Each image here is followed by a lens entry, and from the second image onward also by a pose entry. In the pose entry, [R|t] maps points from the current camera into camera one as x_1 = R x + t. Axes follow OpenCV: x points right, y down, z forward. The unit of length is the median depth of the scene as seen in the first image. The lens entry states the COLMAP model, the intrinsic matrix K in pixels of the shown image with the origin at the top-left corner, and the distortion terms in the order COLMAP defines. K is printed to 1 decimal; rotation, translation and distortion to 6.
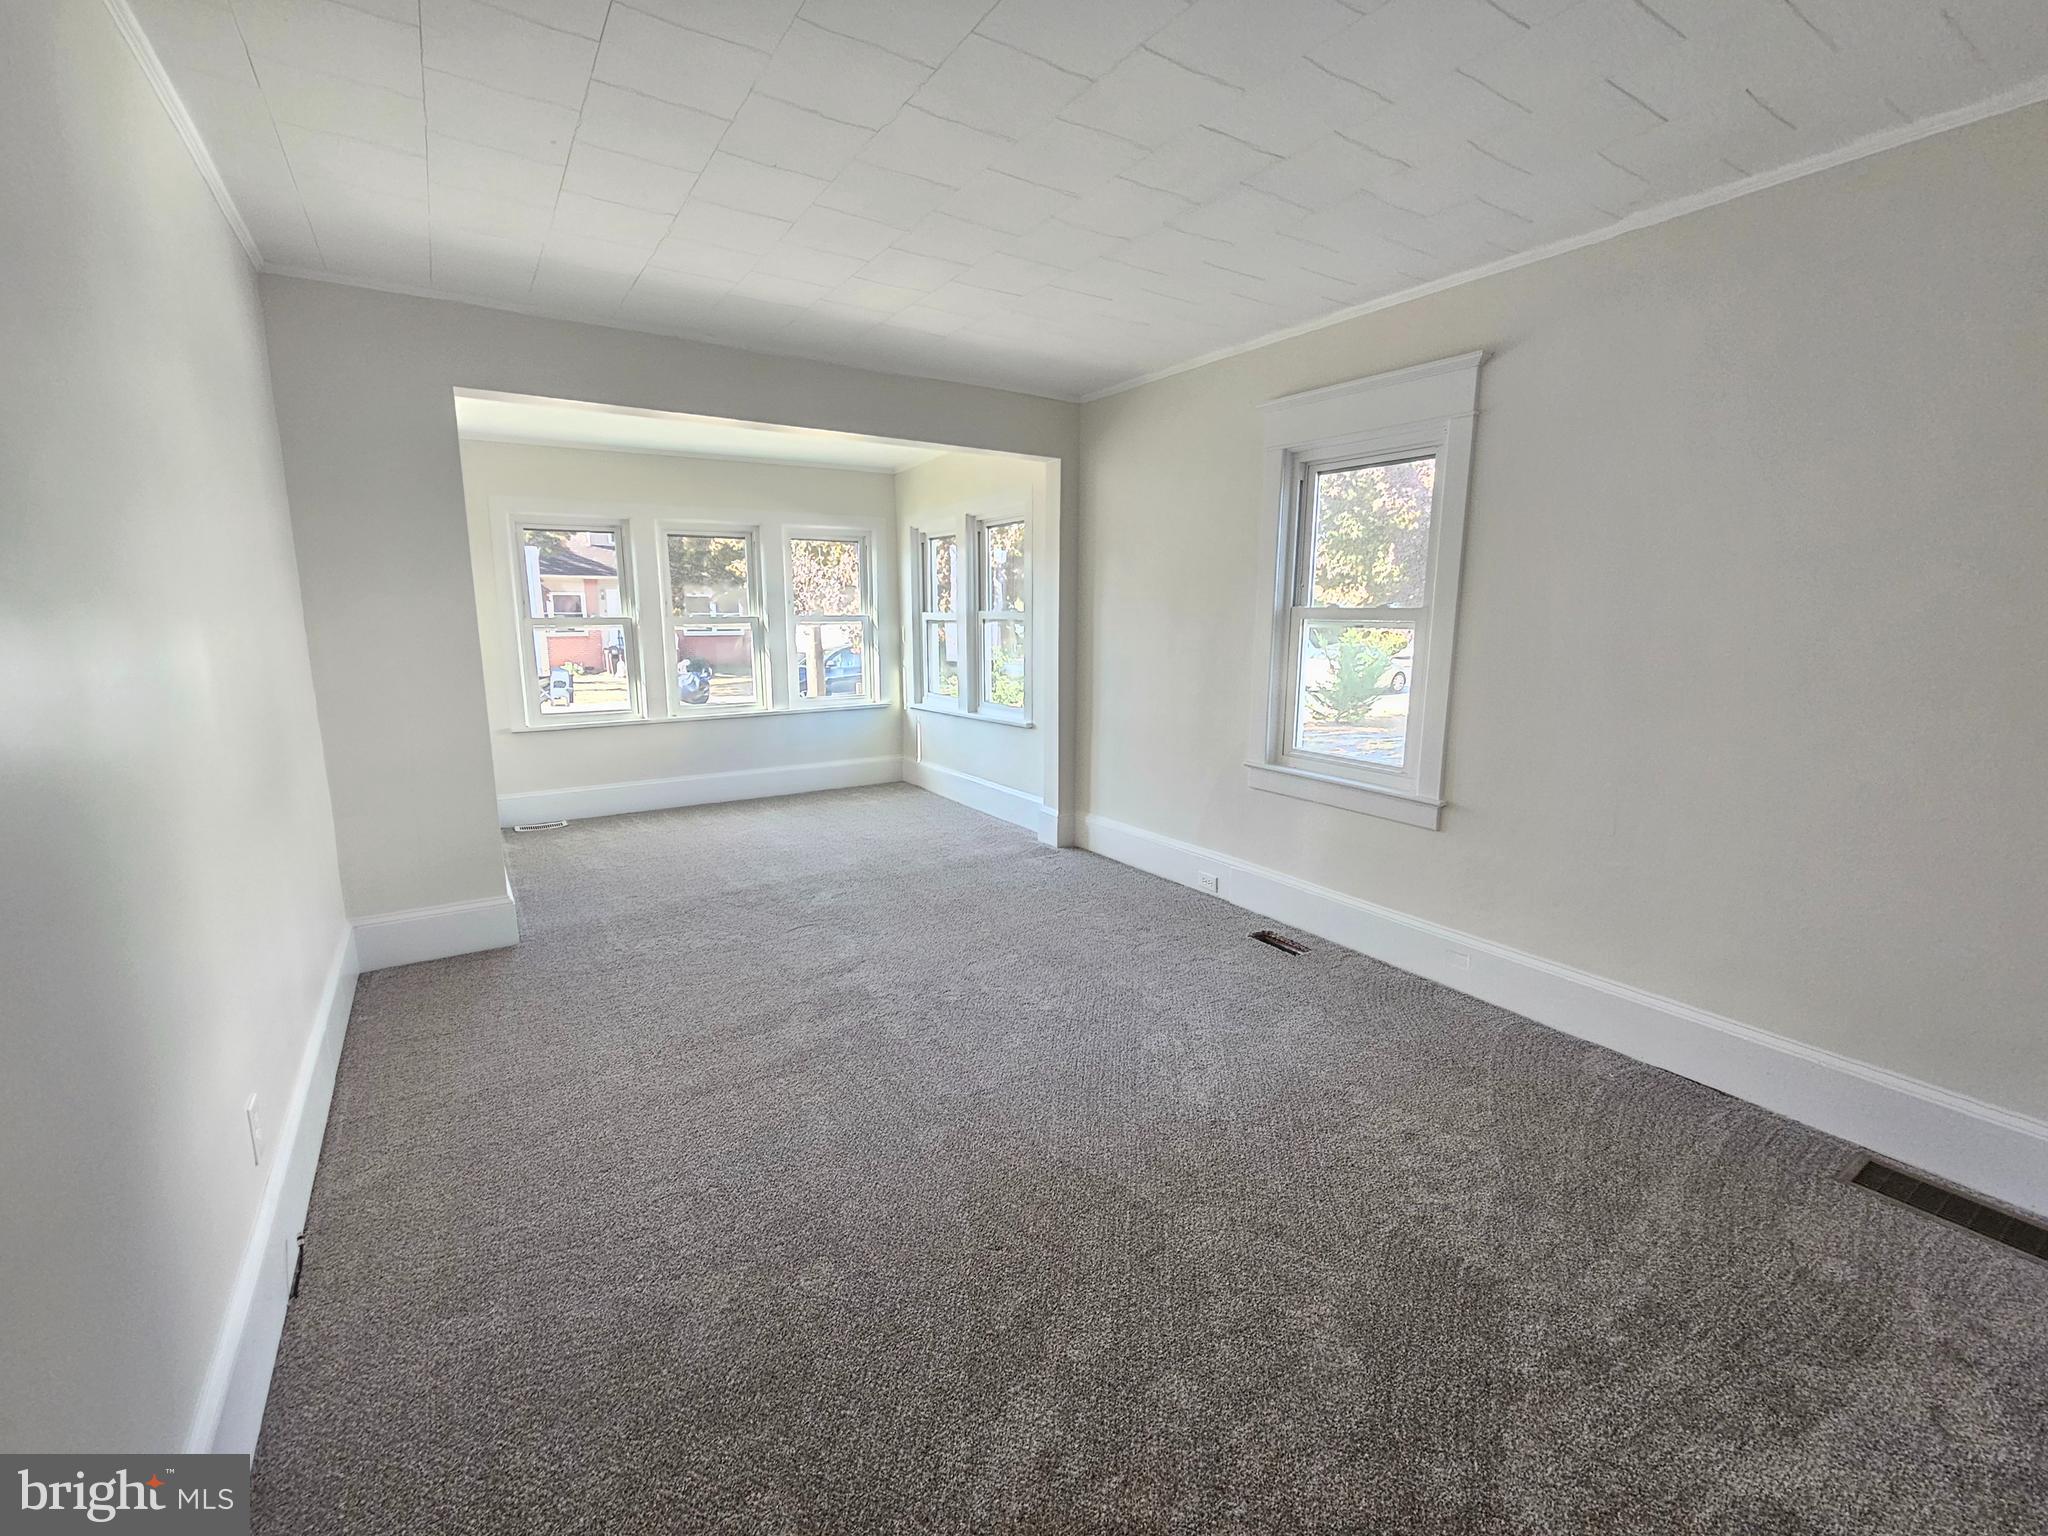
lens RADIAL K [[880.5, 0, 1020.3], [0, 880.5, 766.4], [0, 0, 1]] dist [0.000531, 0.000199]
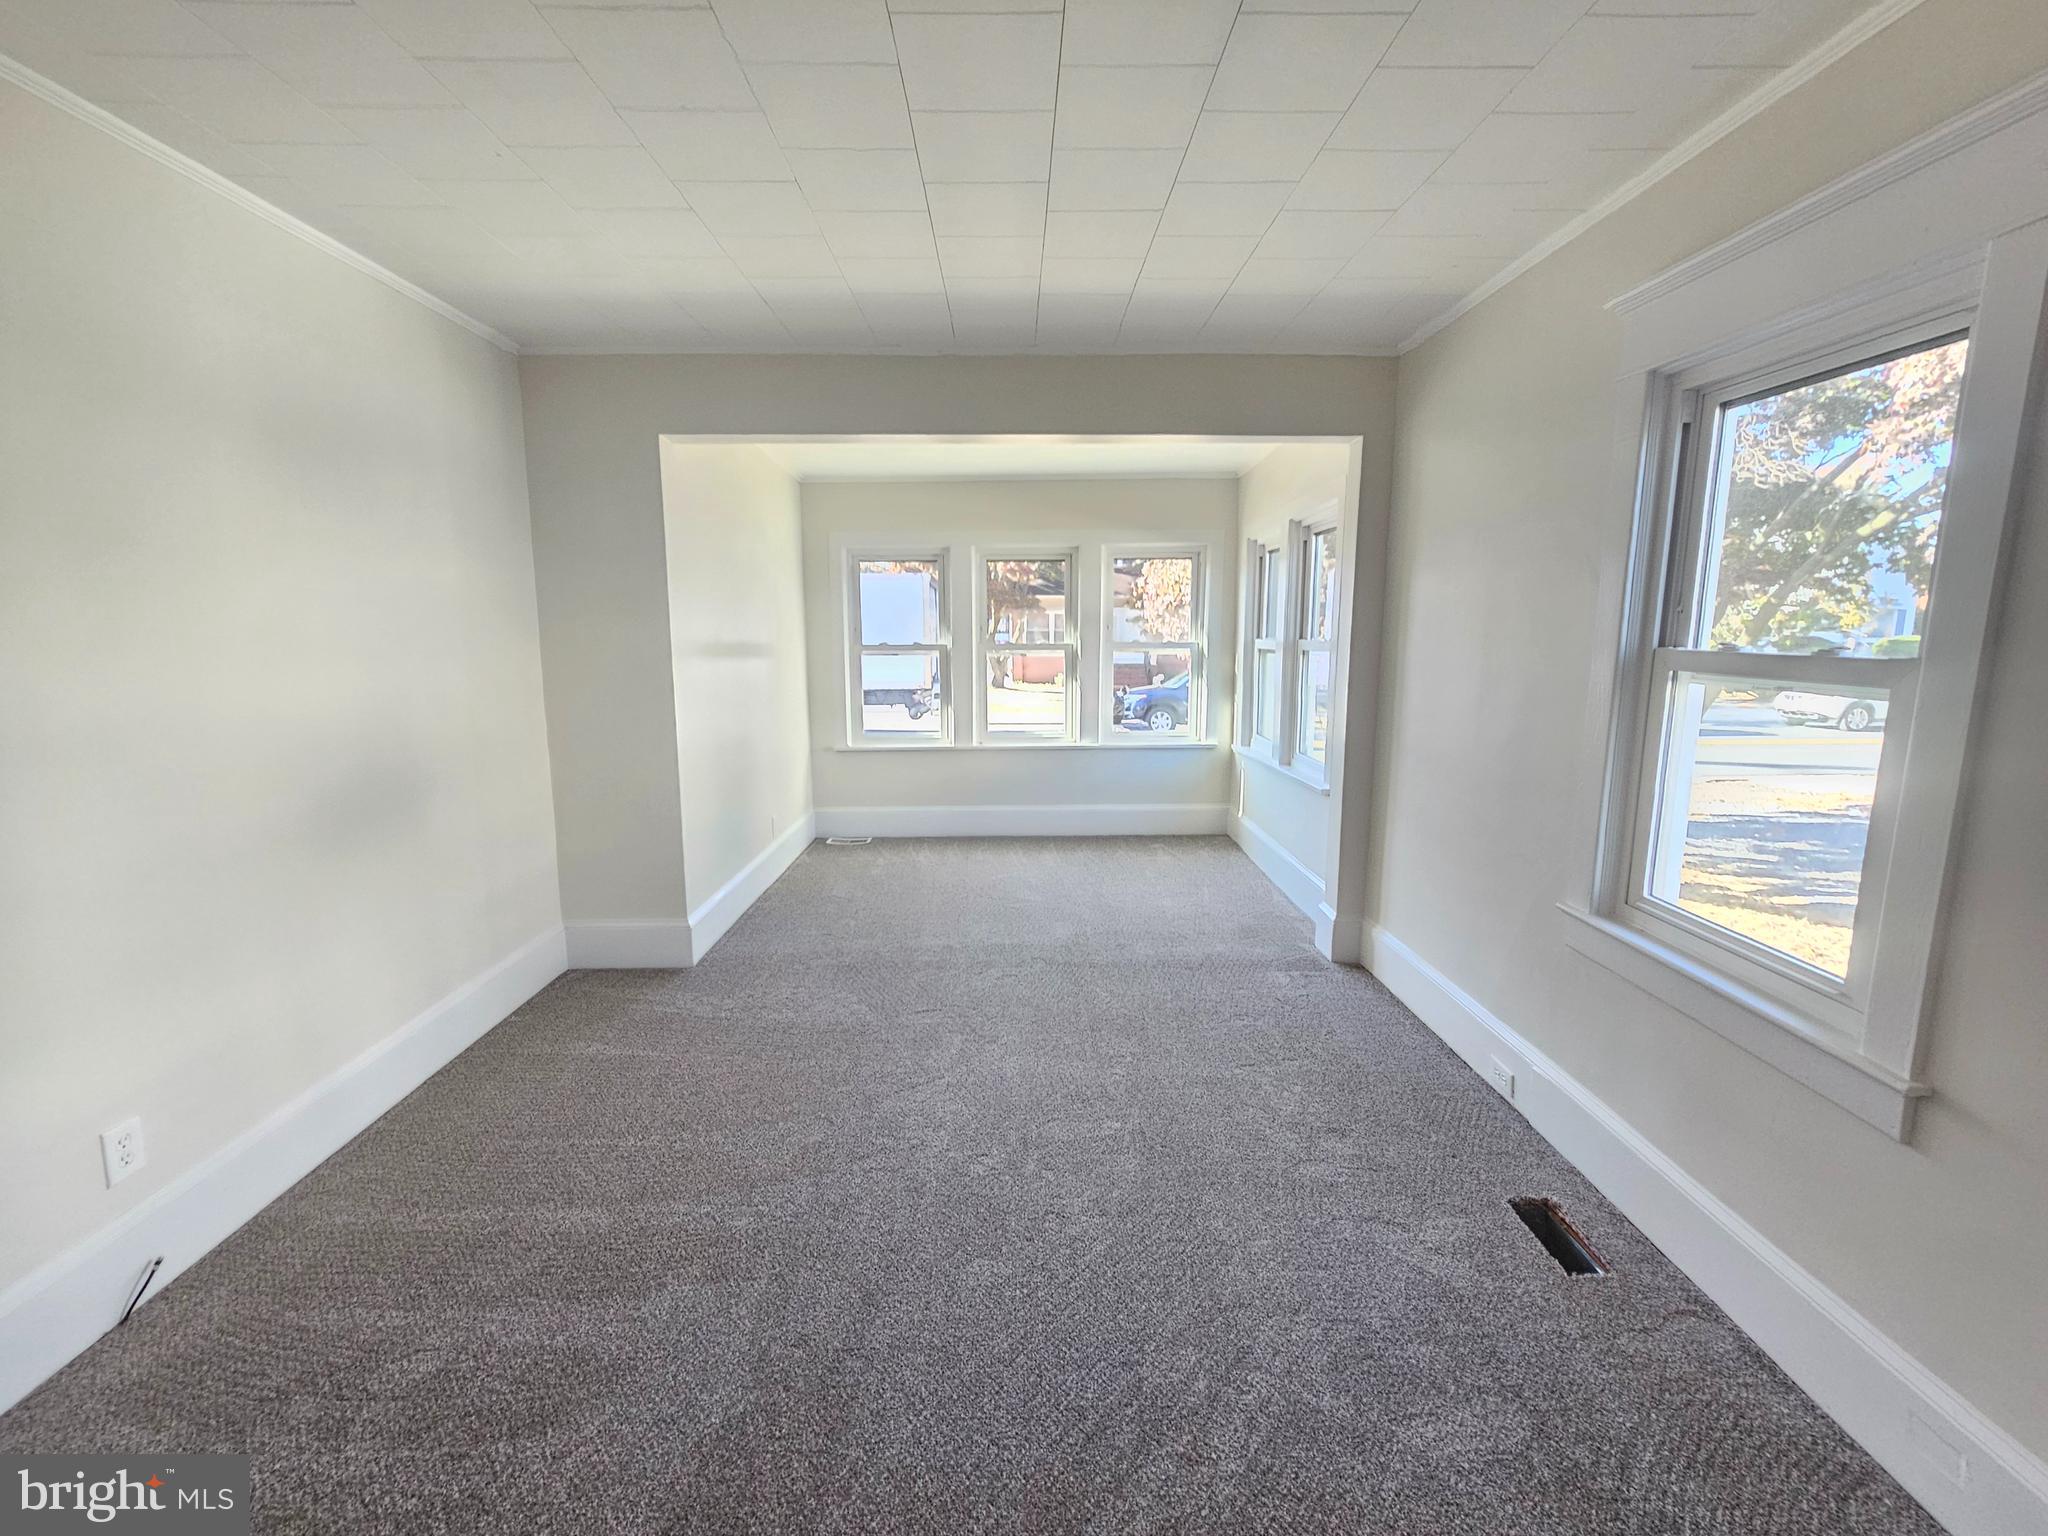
lens RADIAL K [[880.5, 0, 1018.9], [0, 880.5, 762.8], [0, 0, 1]] dist [0.000531, 0.000199]
pose [[0.842956, 0.080105, -0.531985, 0.211660], [-0.090651, 0.995863, 0.006313, -0.058575], [0.530290, 0.042903, 0.846730, 0.240421]]
